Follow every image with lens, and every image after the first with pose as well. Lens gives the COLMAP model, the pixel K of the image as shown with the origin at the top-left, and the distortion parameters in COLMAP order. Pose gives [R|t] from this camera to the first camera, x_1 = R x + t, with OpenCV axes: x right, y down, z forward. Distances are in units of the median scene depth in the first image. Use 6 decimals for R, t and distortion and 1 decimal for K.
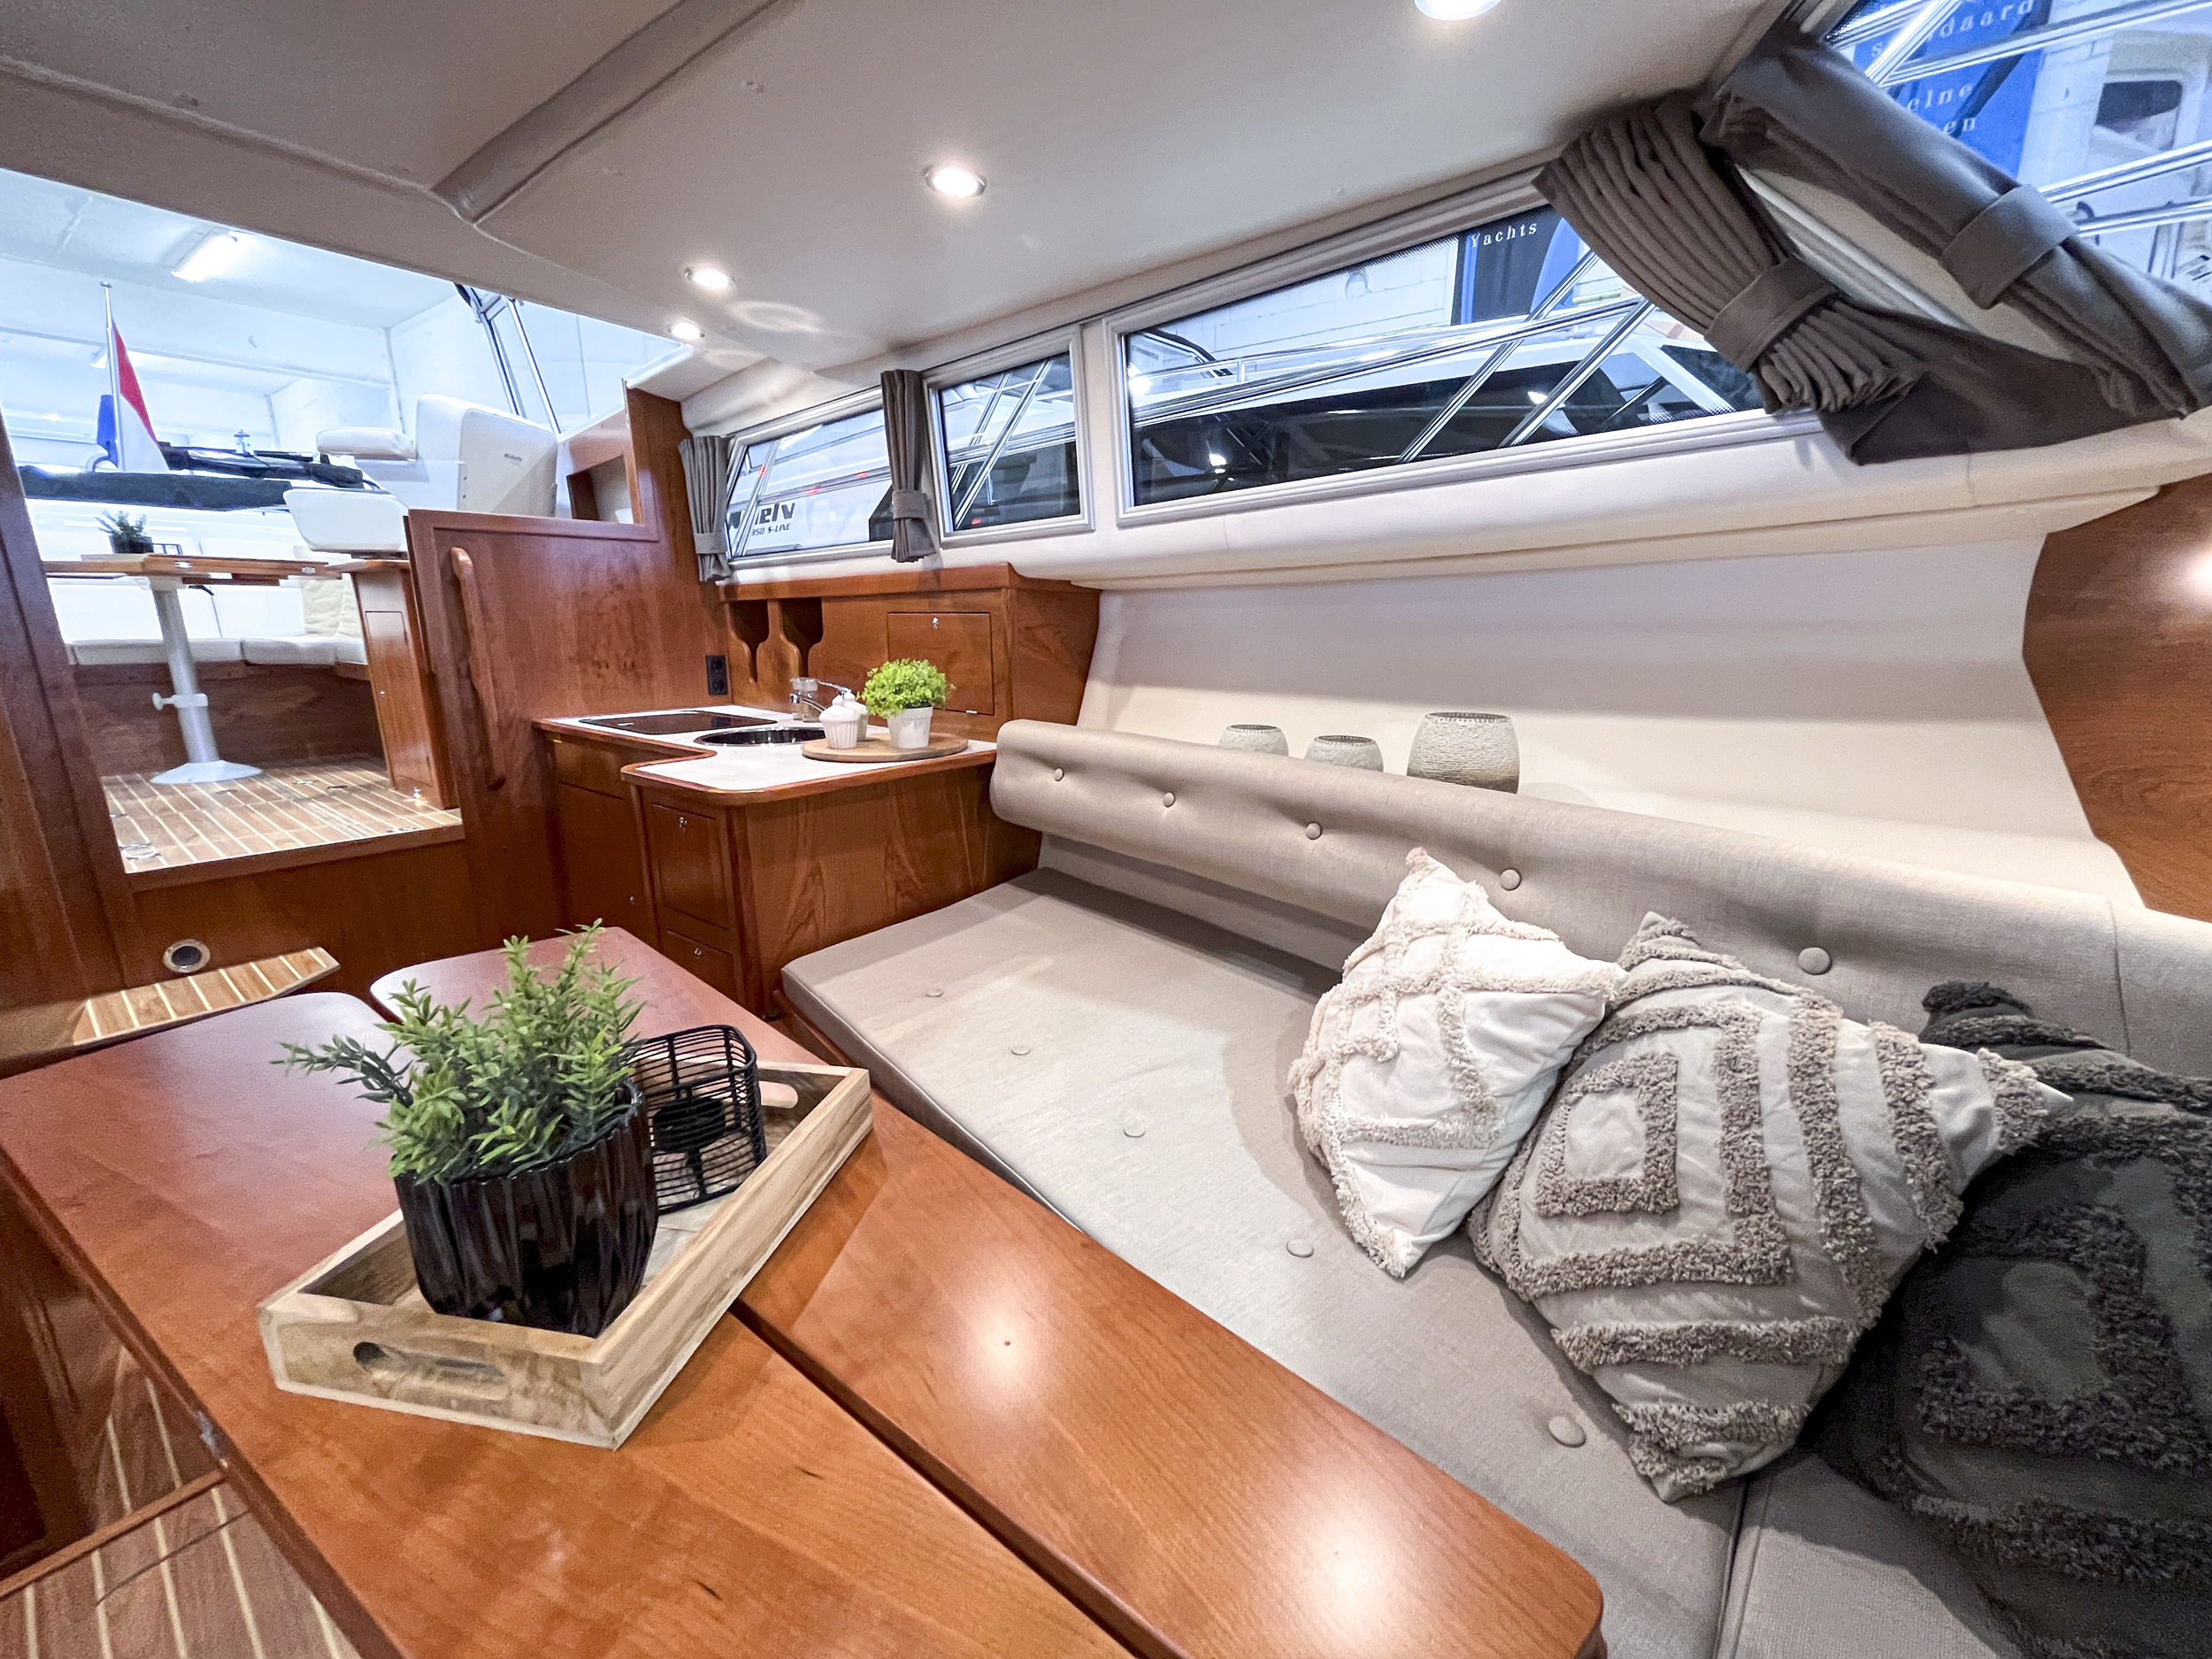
lens RADIAL K [[898.9, 0, 1113.8], [0, 898.9, 833.3], [0, 0, 1]] dist [-0.002916, -0.000063]
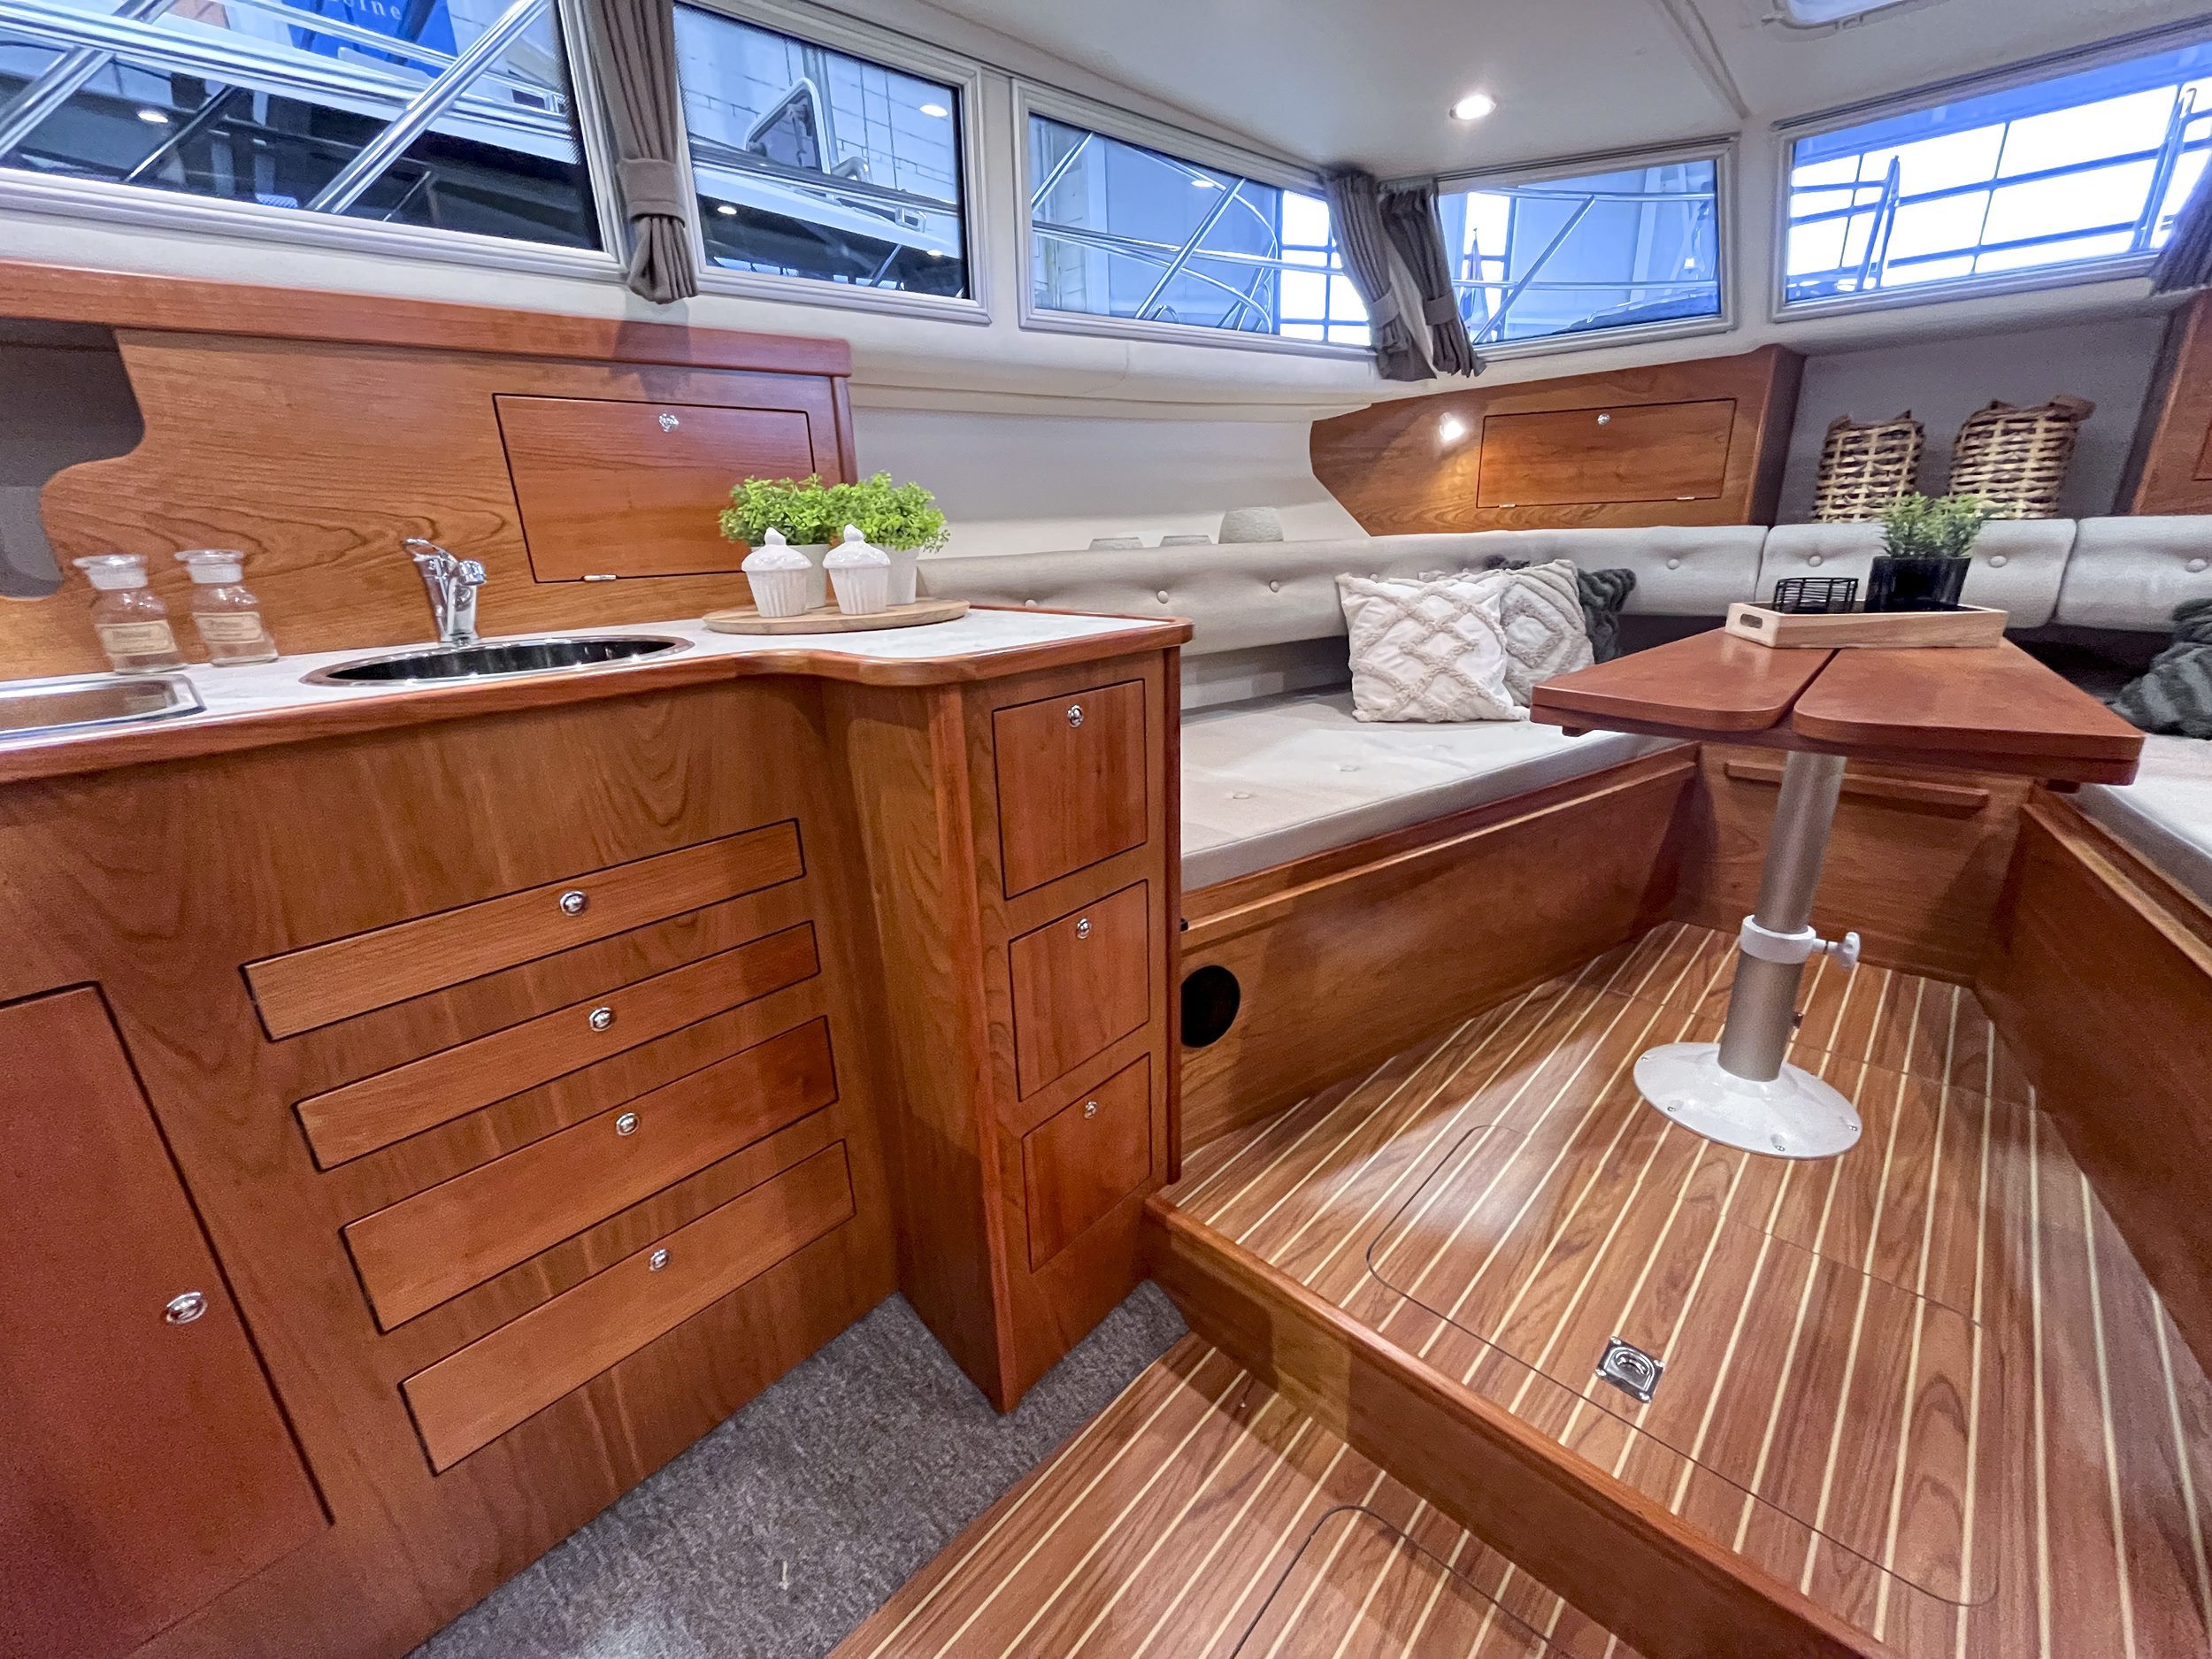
lens RADIAL K [[905.4, 0, 1099.7], [0, 905.4, 832.3], [0, 0, 1]] dist [0.003393, -0.004378]
pose [[0.083931, -0.321632, 0.943137, -0.729717], [0.262863, 0.920098, 0.290383, -0.075506], [-0.961176, 0.223544, 0.161770, 0.614931]]
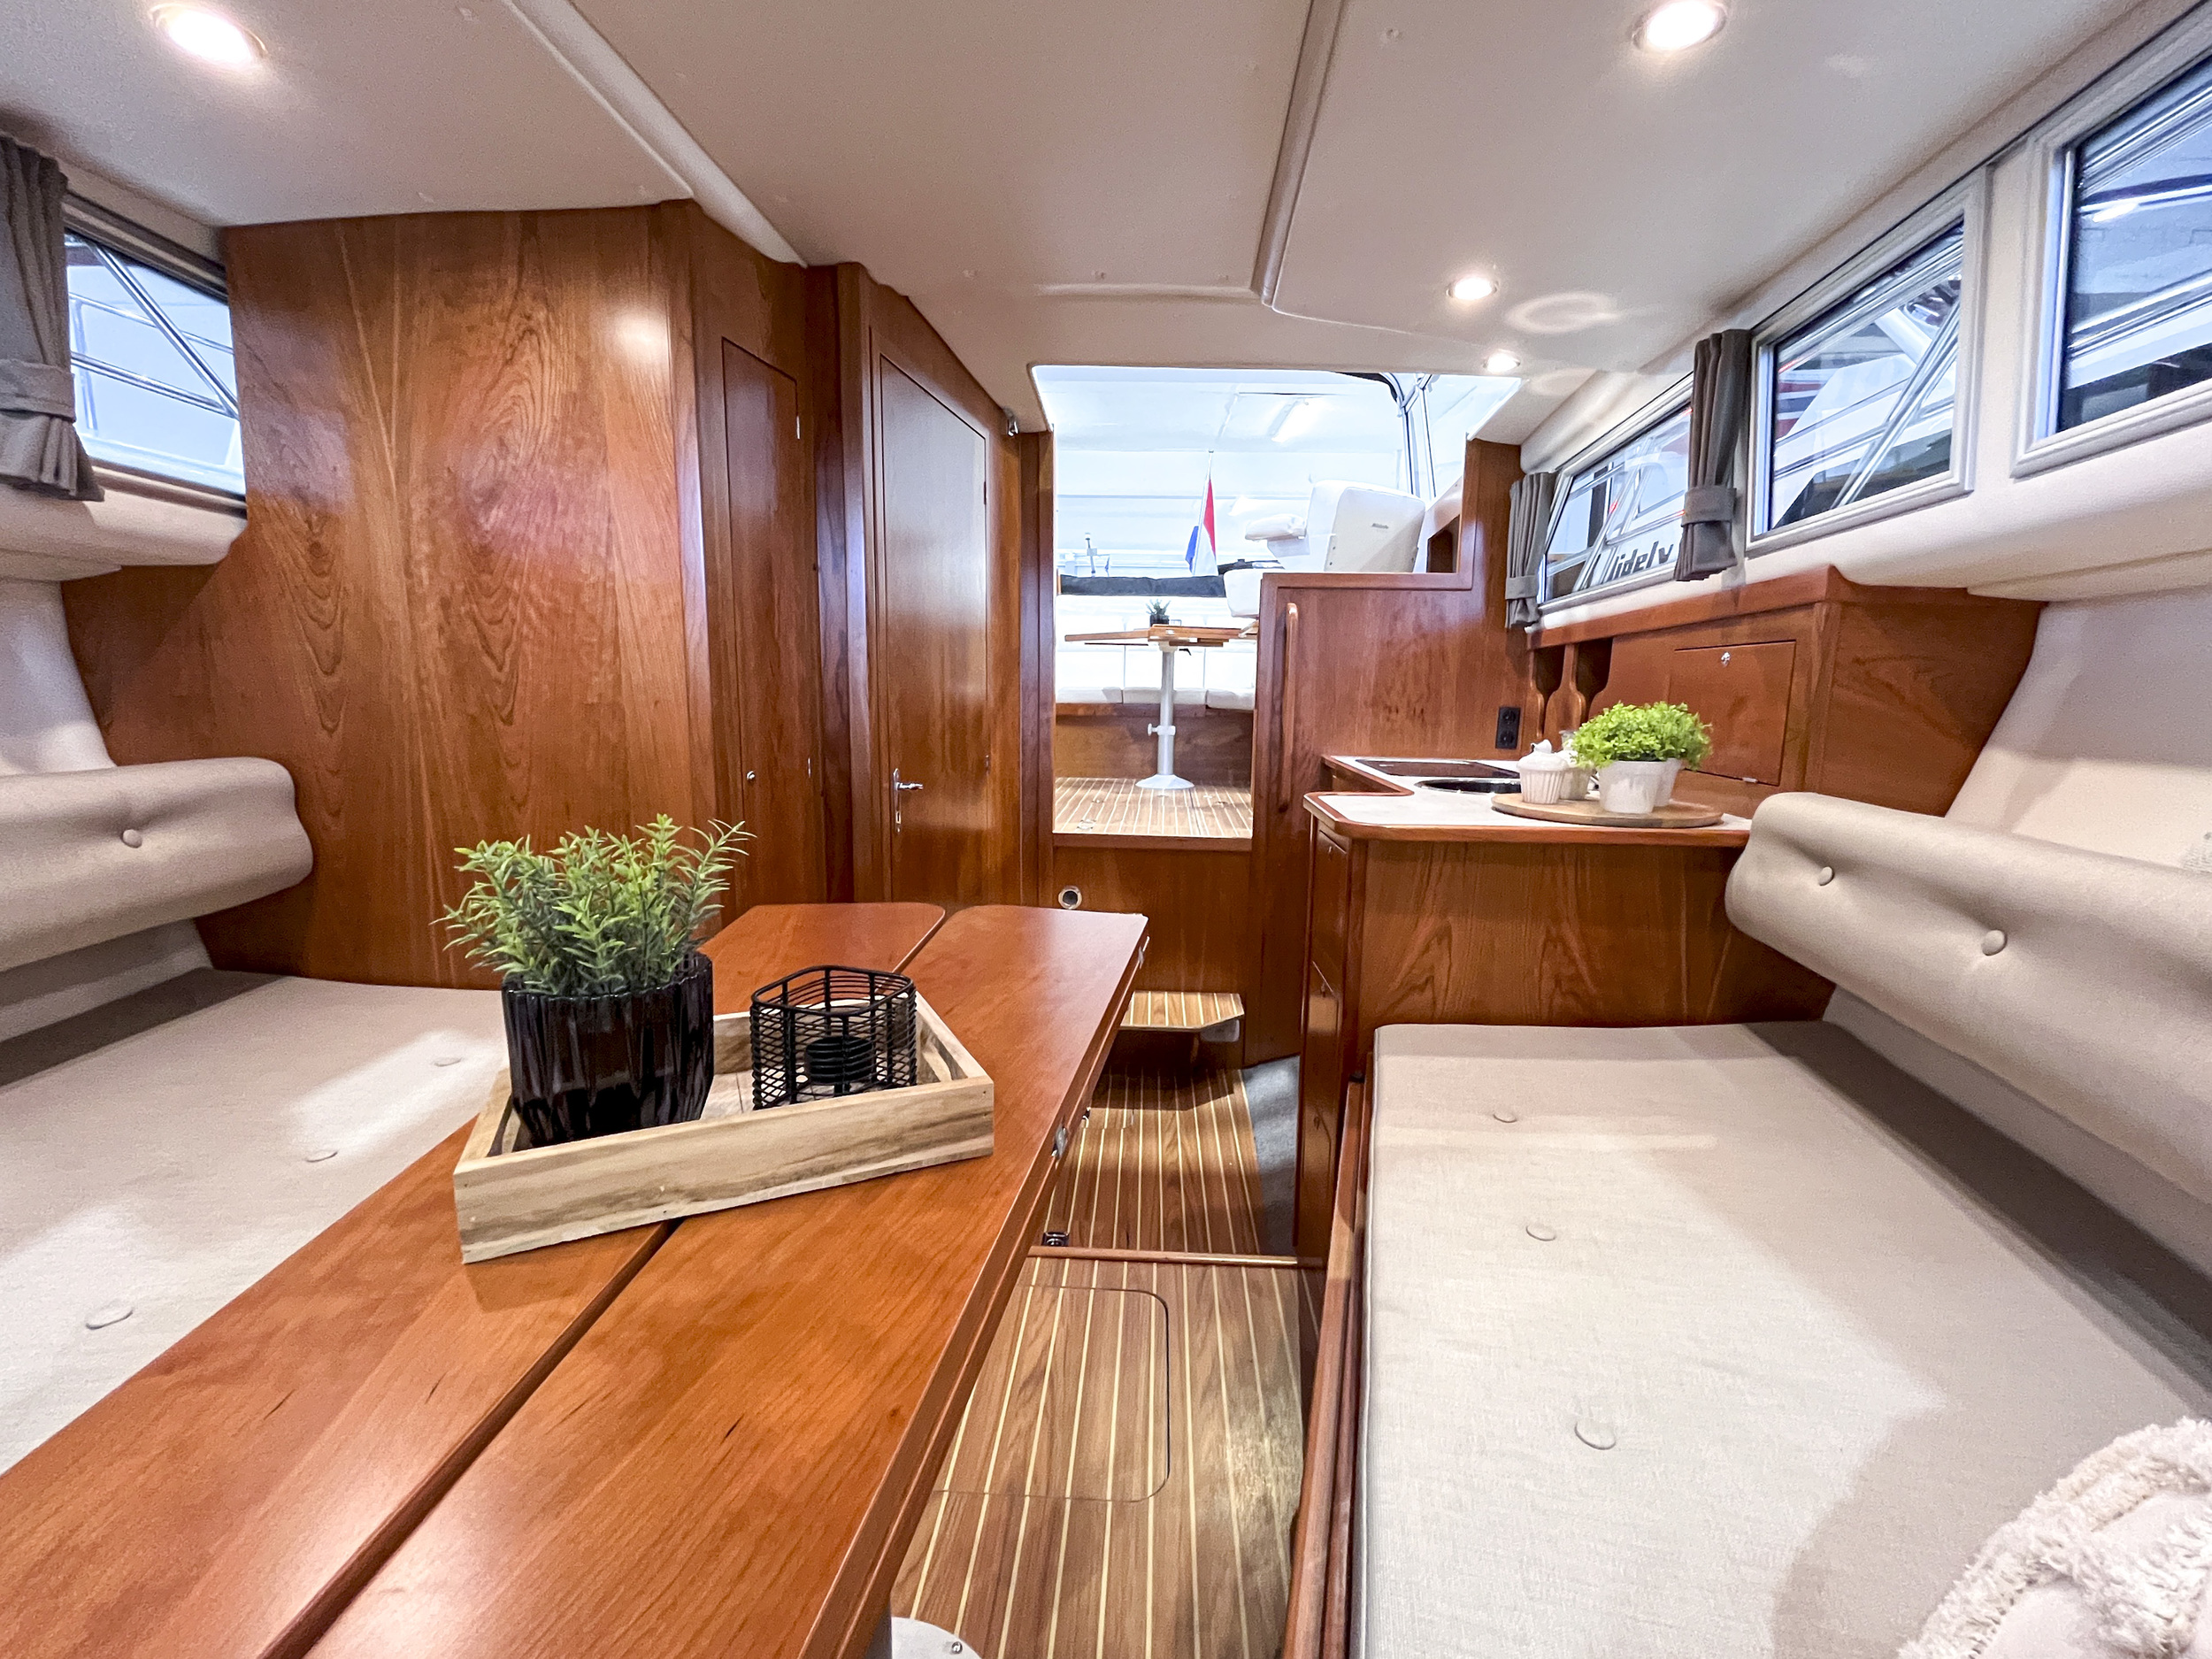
lens RADIAL K [[921.9, 0, 1113.8], [0, 921.9, 832.4], [0, 0, 1]] dist [-0.003479, -0.000418]
pose [[0.582470, 0.137149, -0.801199, 0.121935], [-0.207704, 0.978054, 0.016422, -0.000433], [0.785868, 0.156846, 0.598173, 0.147215]]
